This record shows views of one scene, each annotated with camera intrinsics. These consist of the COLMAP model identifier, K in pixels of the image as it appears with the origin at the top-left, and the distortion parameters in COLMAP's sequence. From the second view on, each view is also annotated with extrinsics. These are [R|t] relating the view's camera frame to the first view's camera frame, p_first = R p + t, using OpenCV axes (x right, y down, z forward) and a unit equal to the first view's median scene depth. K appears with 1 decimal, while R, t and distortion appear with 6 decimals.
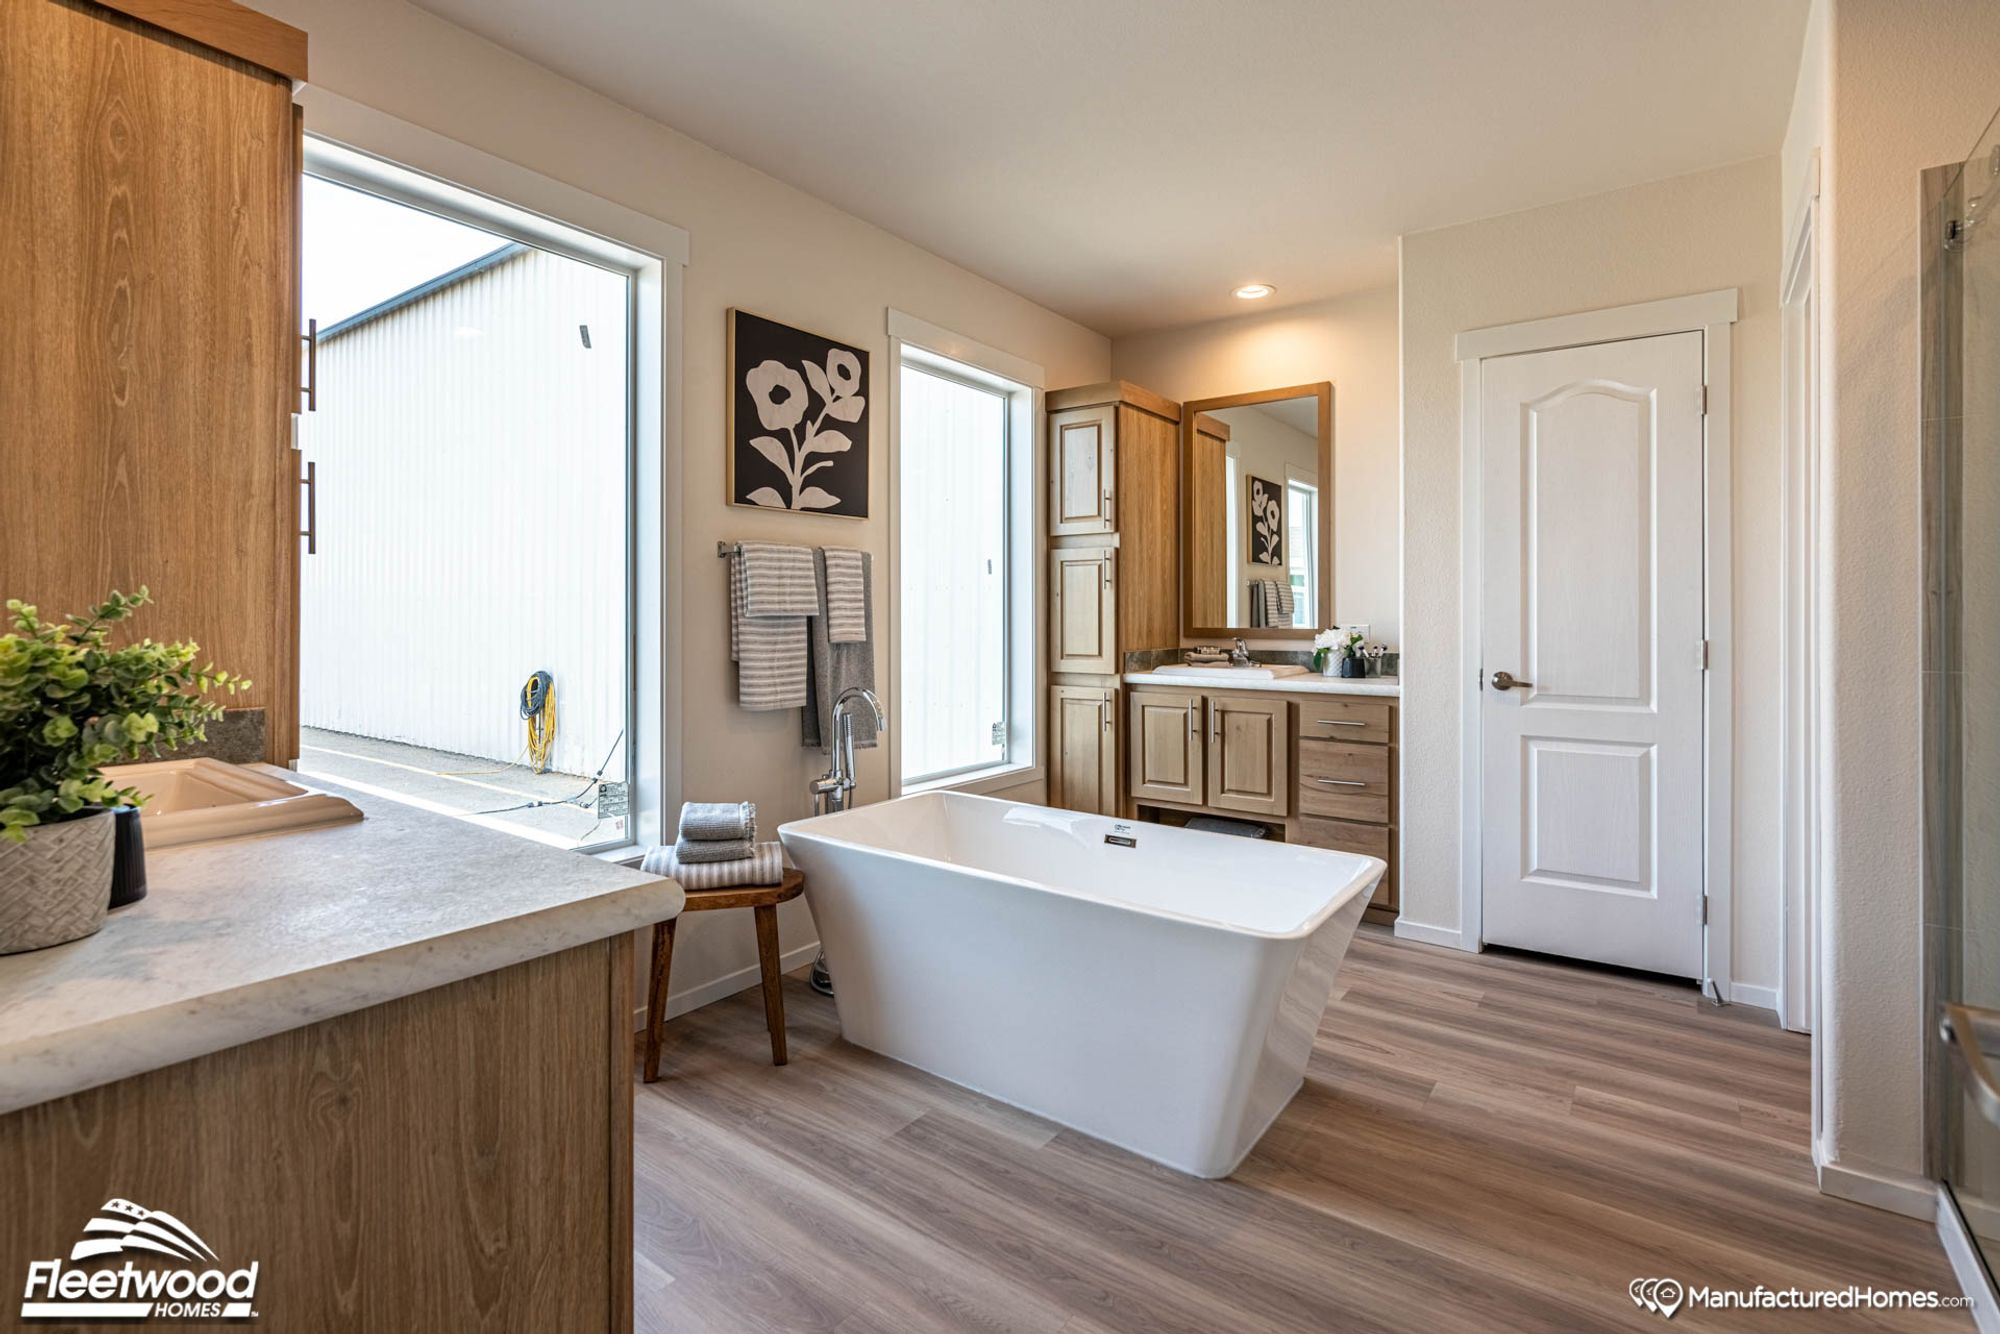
lens RADIAL K [[935.5, 0, 981.7], [0, 935.5, 605.1], [0, 0, 1]] dist [-0.007568, 0.003568]
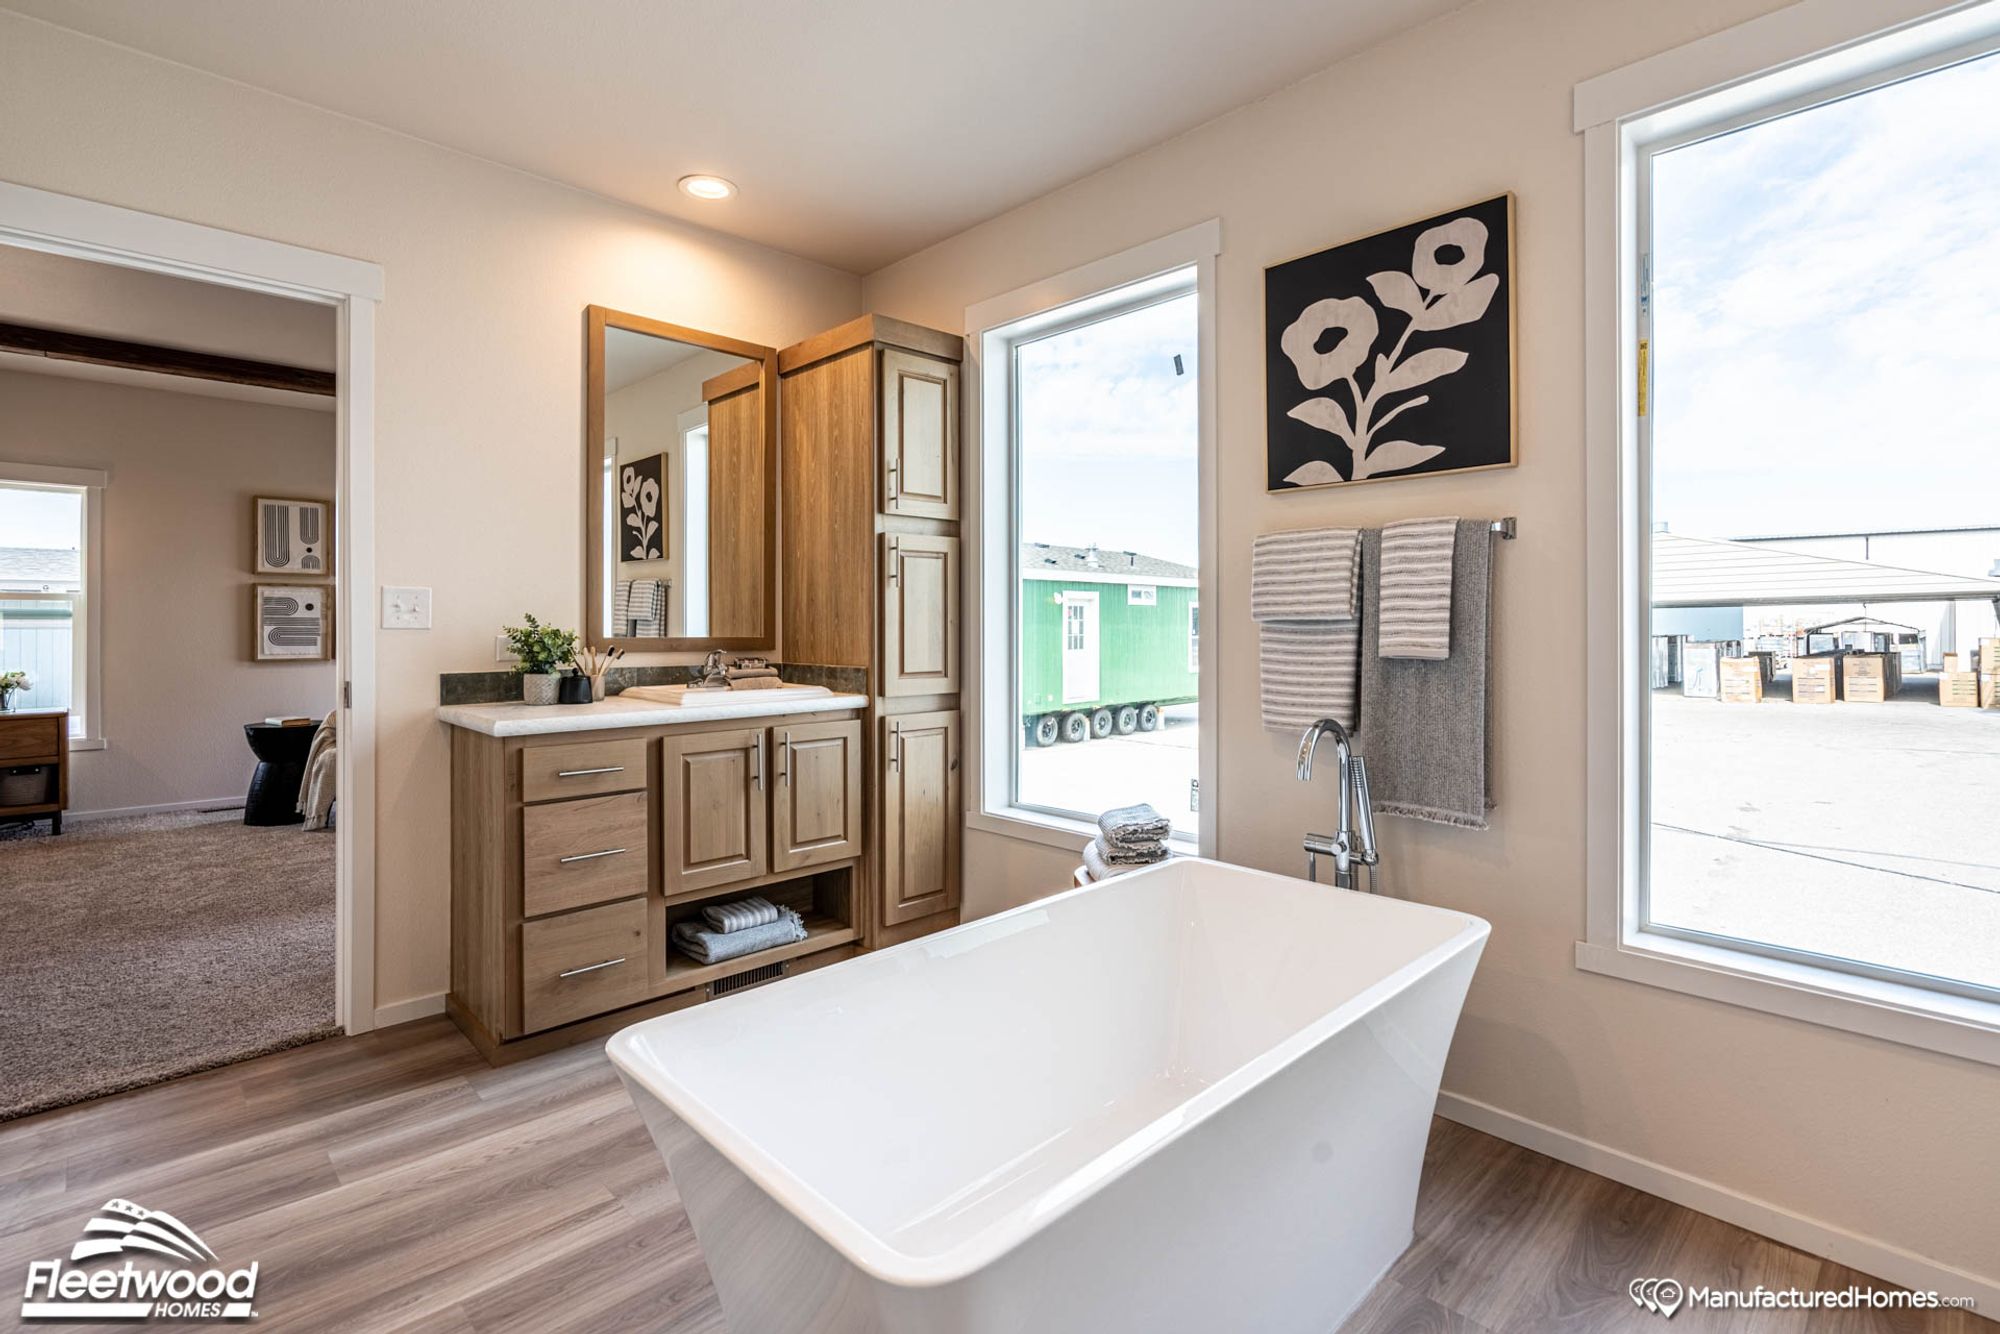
lens RADIAL K [[935.5, 0, 936.1], [0, 935.5, 618.6], [0, 0, 1]] dist [-0.007568, 0.003568]
pose [[-0.189616, 0.000019, -0.981858, 0.612459], [0.014505, 0.999891, -0.002782, 0.007701], [0.981751, -0.014769, -0.189596, 0.809821]]
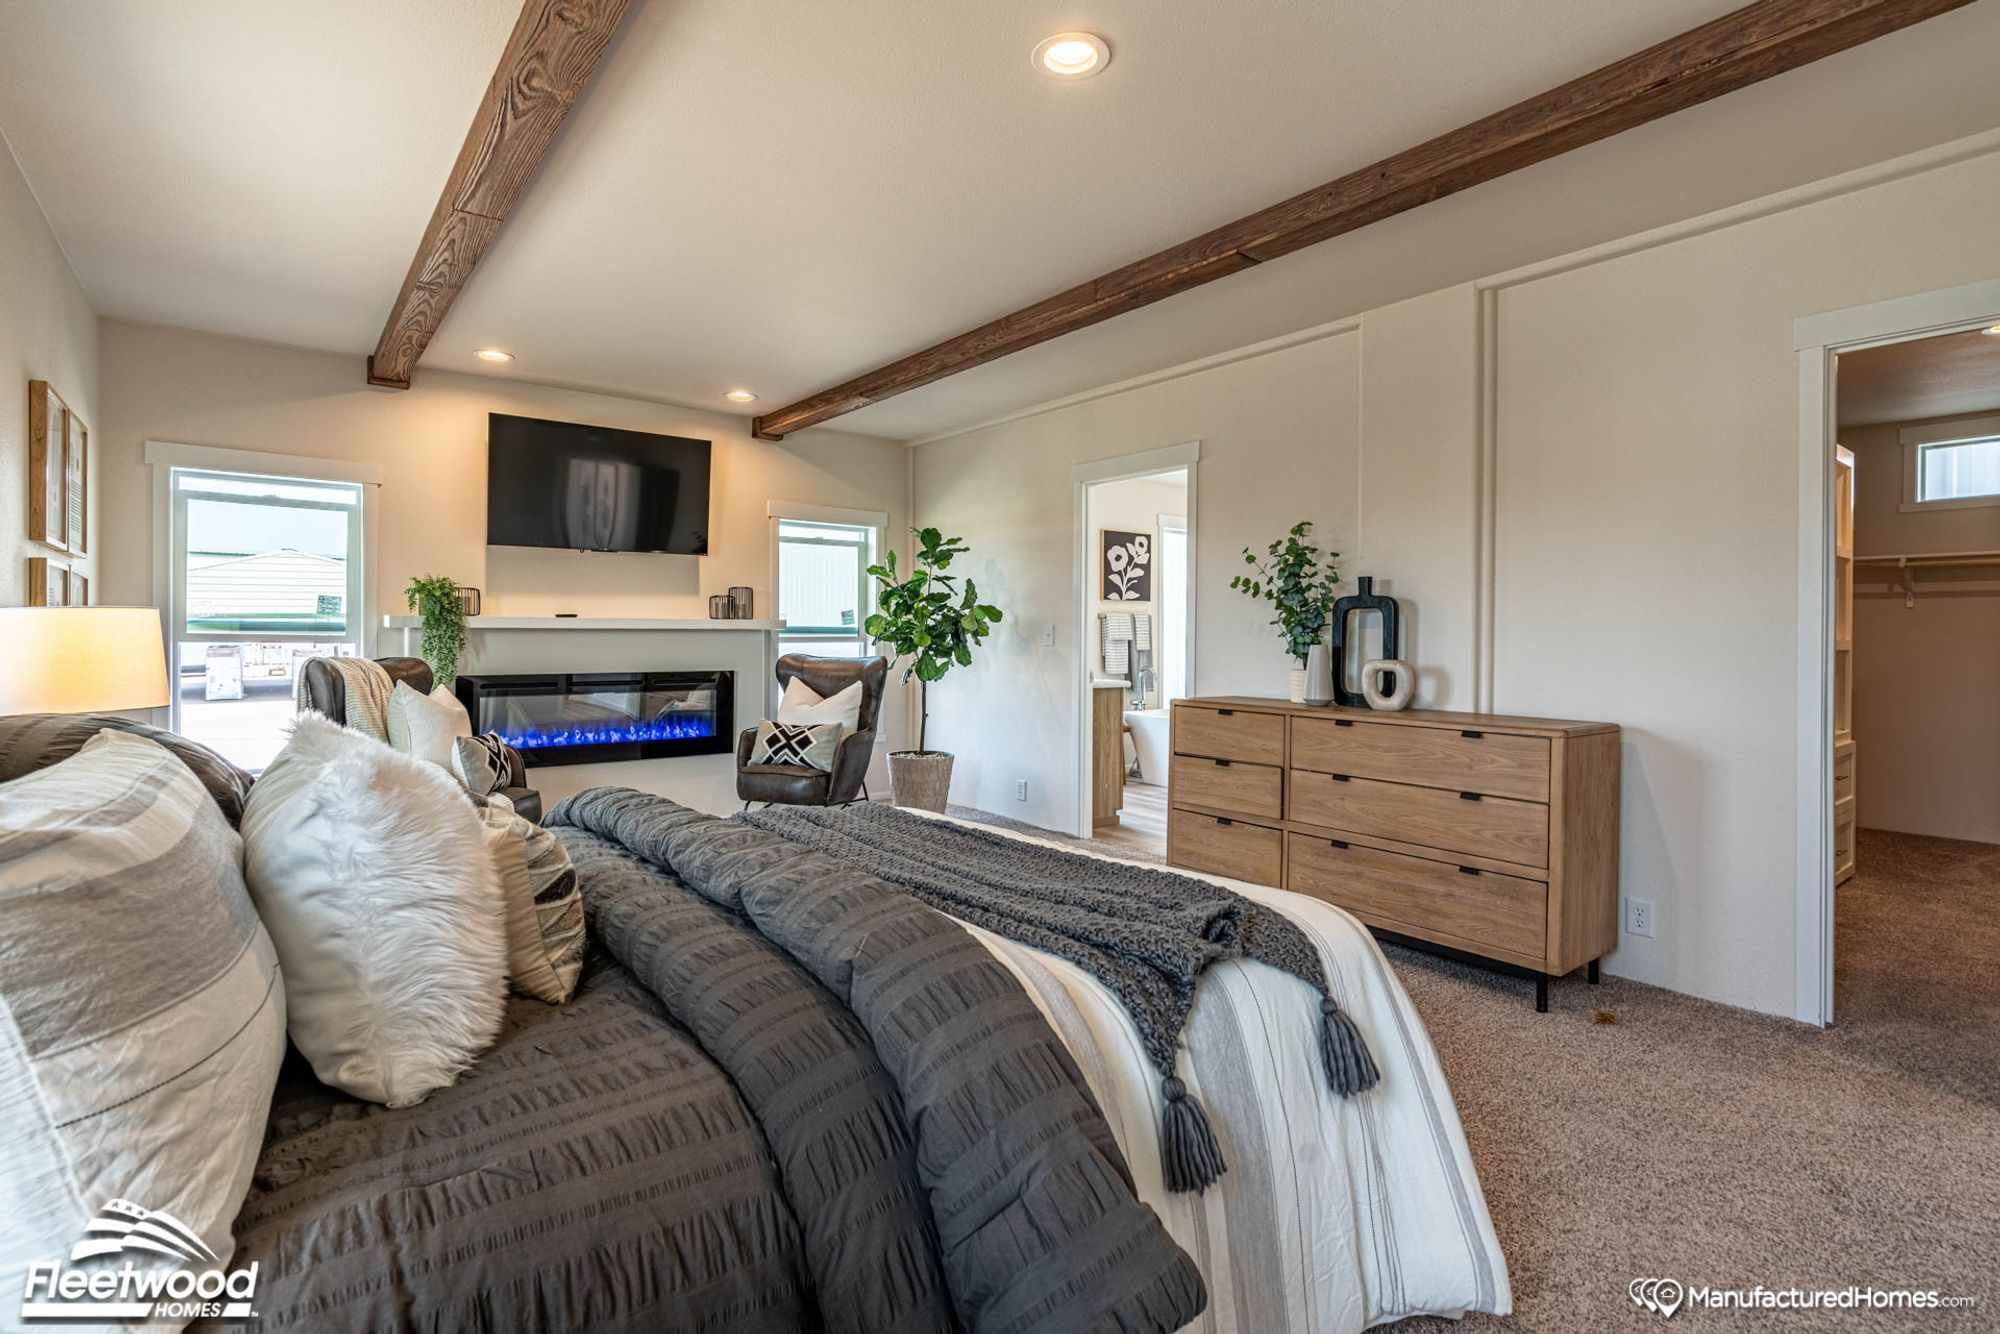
lens RADIAL K [[935.5, 0, 969.0], [0, 935.5, 635.3], [0, 0, 1]] dist [-0.007568, 0.003568]
pose [[0.960999, 0.007588, -0.276446, 0.115972], [-0.004900, 0.999934, 0.010411, -0.027129], [0.276507, -0.008650, 0.960973, -1.695937]]
